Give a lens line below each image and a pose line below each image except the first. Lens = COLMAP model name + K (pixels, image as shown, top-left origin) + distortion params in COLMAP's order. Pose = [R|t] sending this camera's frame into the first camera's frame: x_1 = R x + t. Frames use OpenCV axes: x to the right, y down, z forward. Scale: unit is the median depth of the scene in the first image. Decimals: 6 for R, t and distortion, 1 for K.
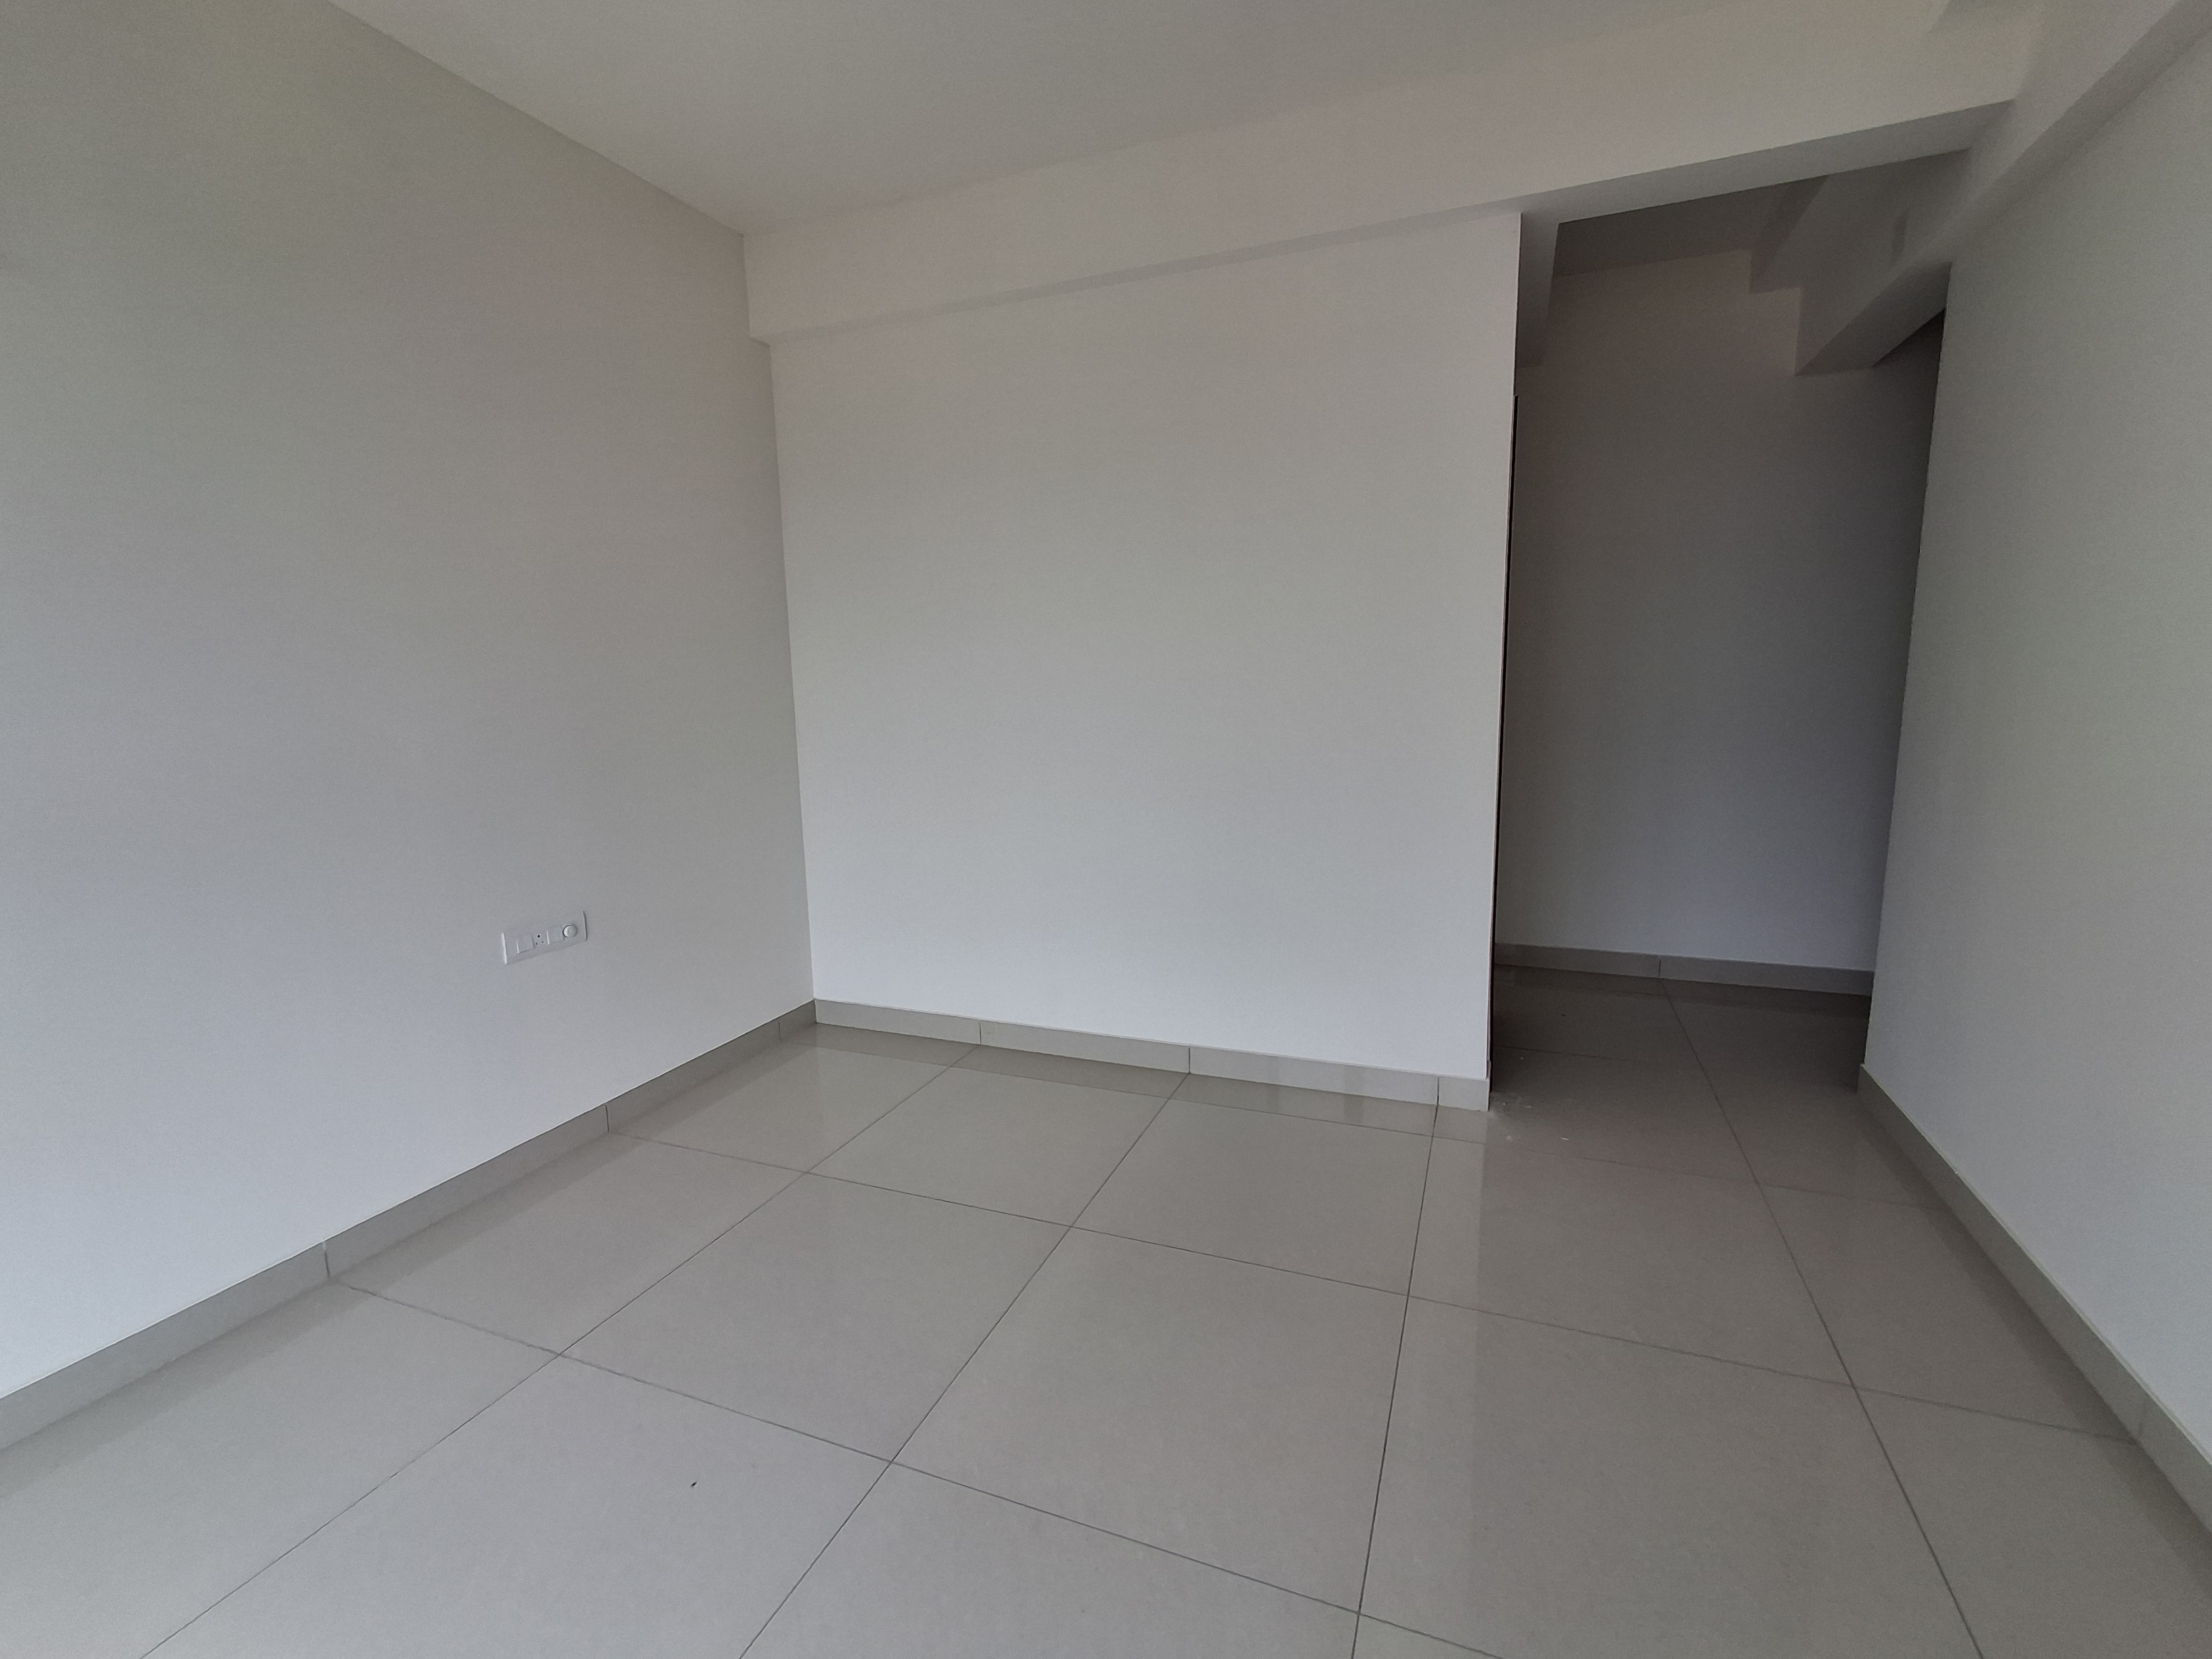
lens RADIAL K [[1026.0, 0, 1087.1], [0, 1026.0, 832.7], [0, 0, 1]] dist [-0.001584, 0.015762]
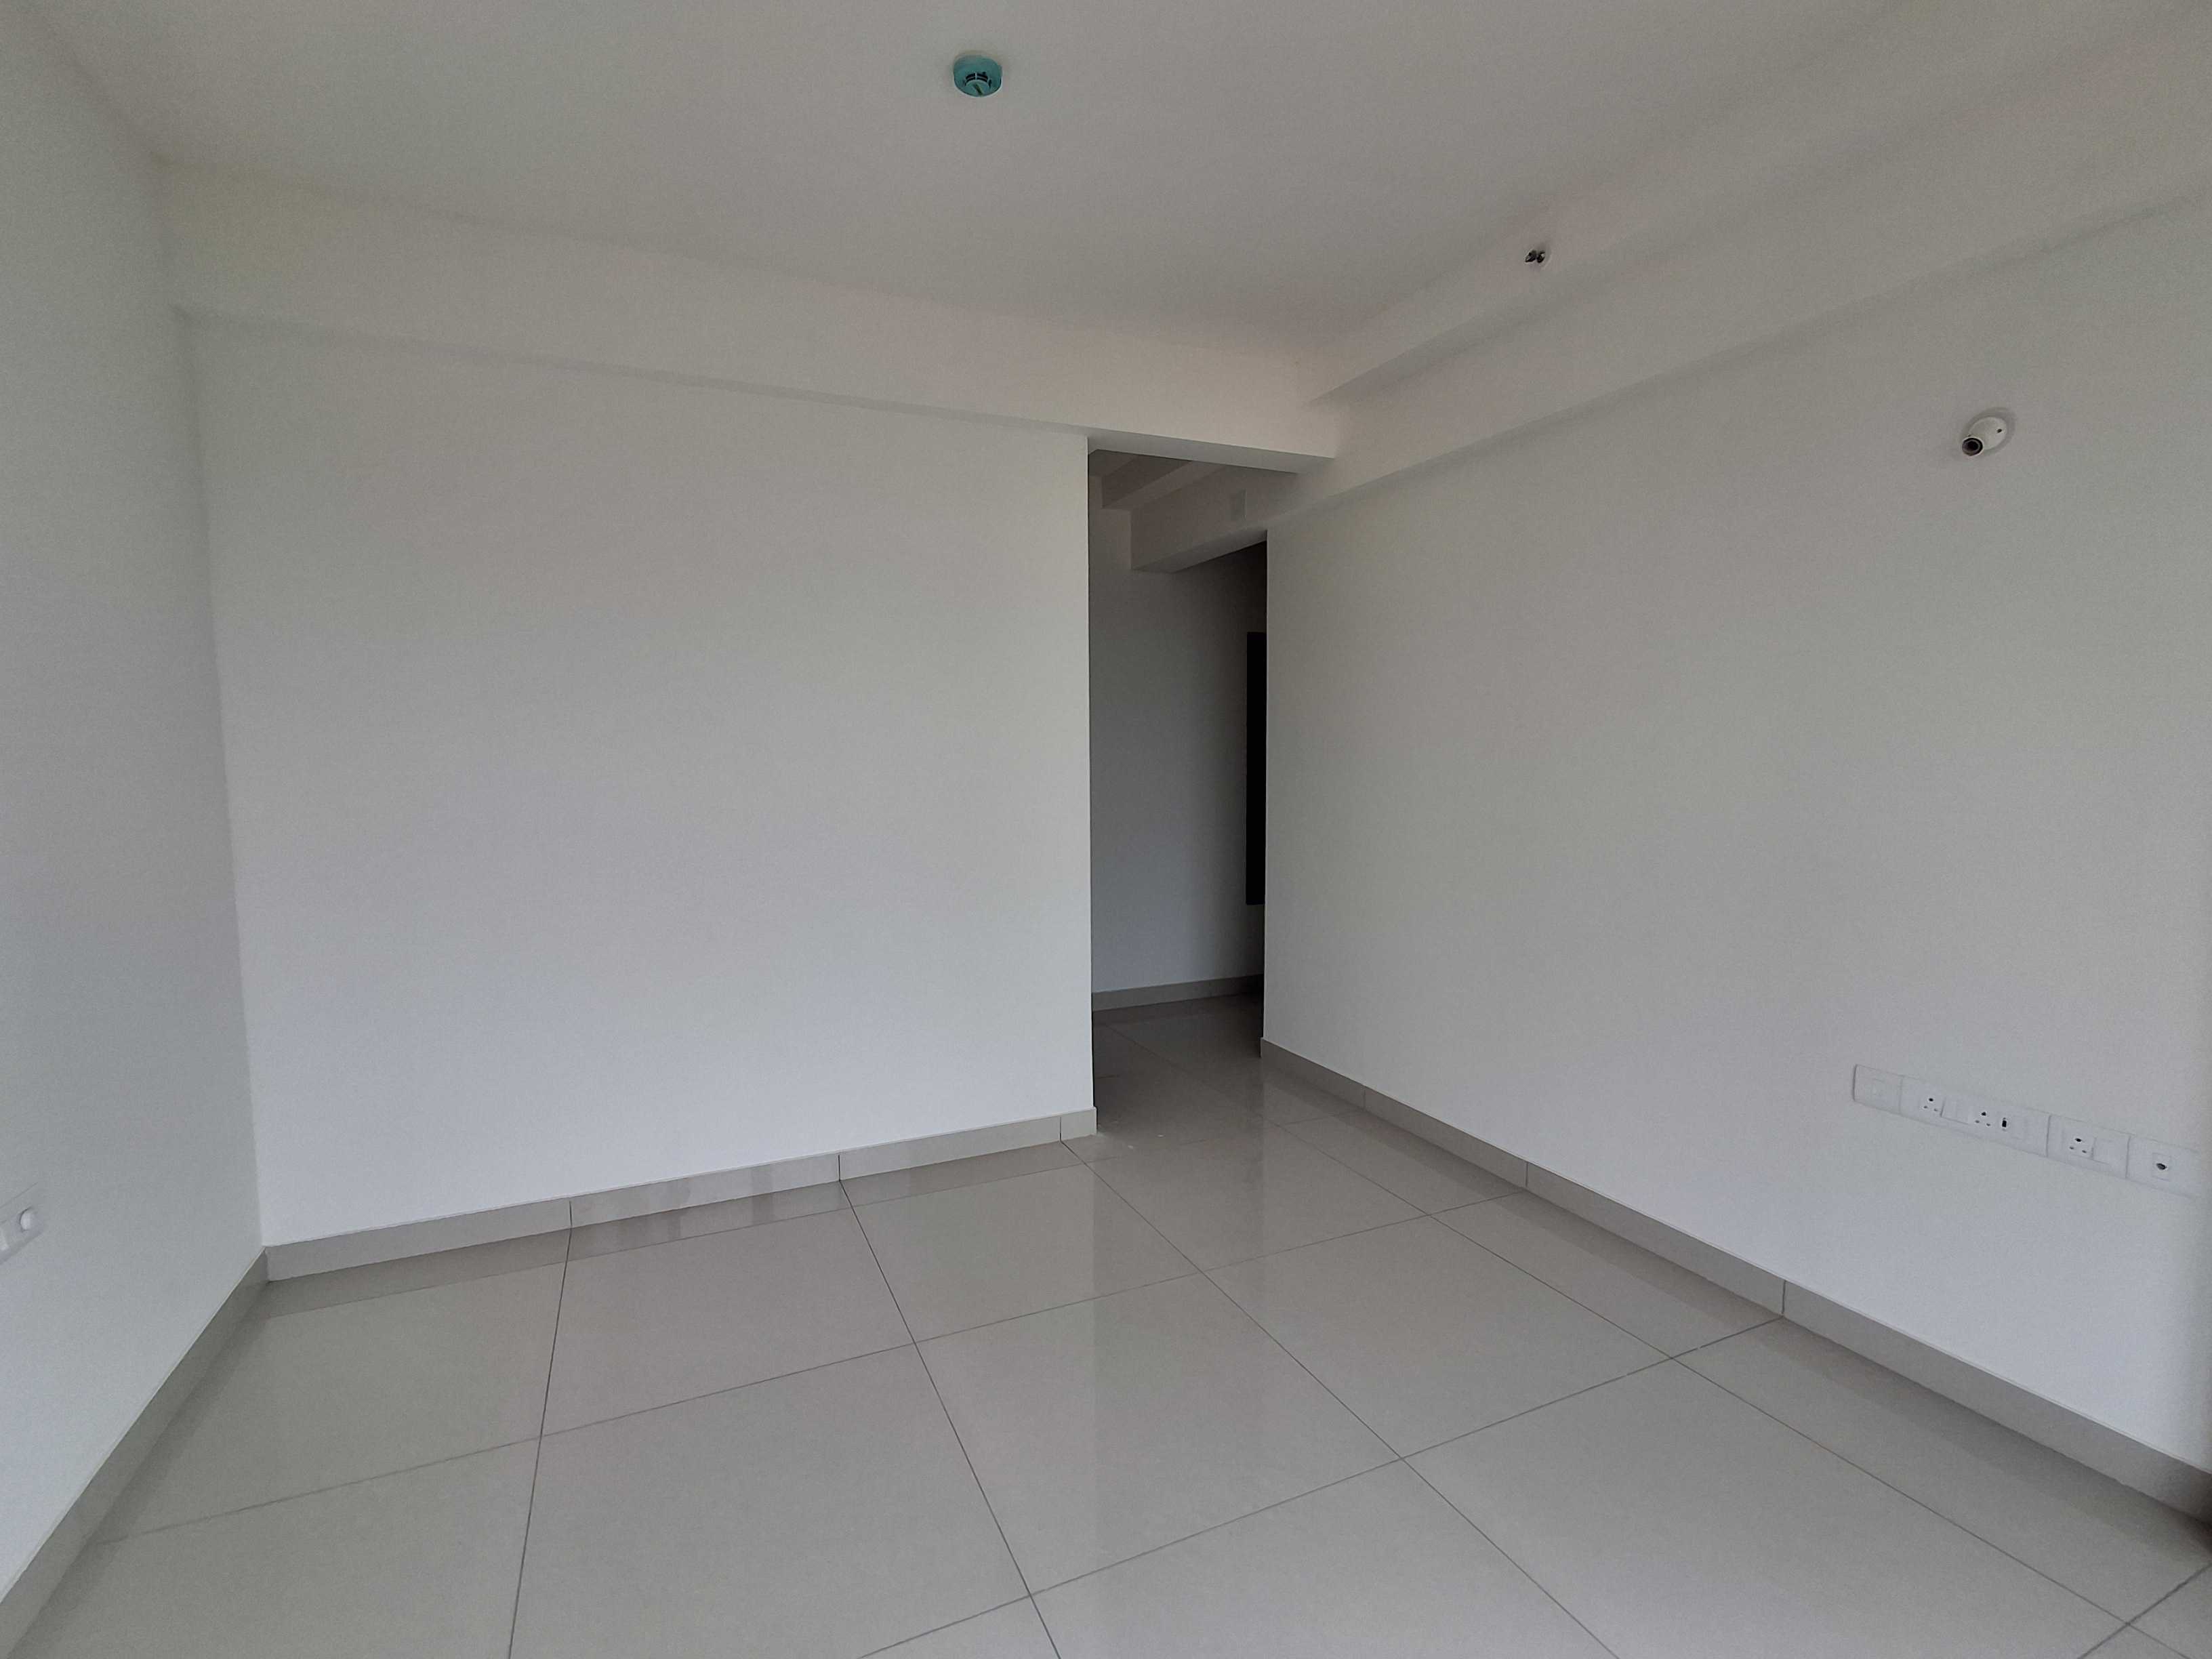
lens RADIAL K [[1026.0, 0, 1087.1], [0, 1026.0, 832.7], [0, 0, 1]] dist [-0.001584, 0.015762]
pose [[0.693992, -0.041774, 0.718770, -0.419943], [0.104351, 0.993610, -0.043007, -0.031048], [-0.712381, 0.104851, 0.693916, 0.102944]]
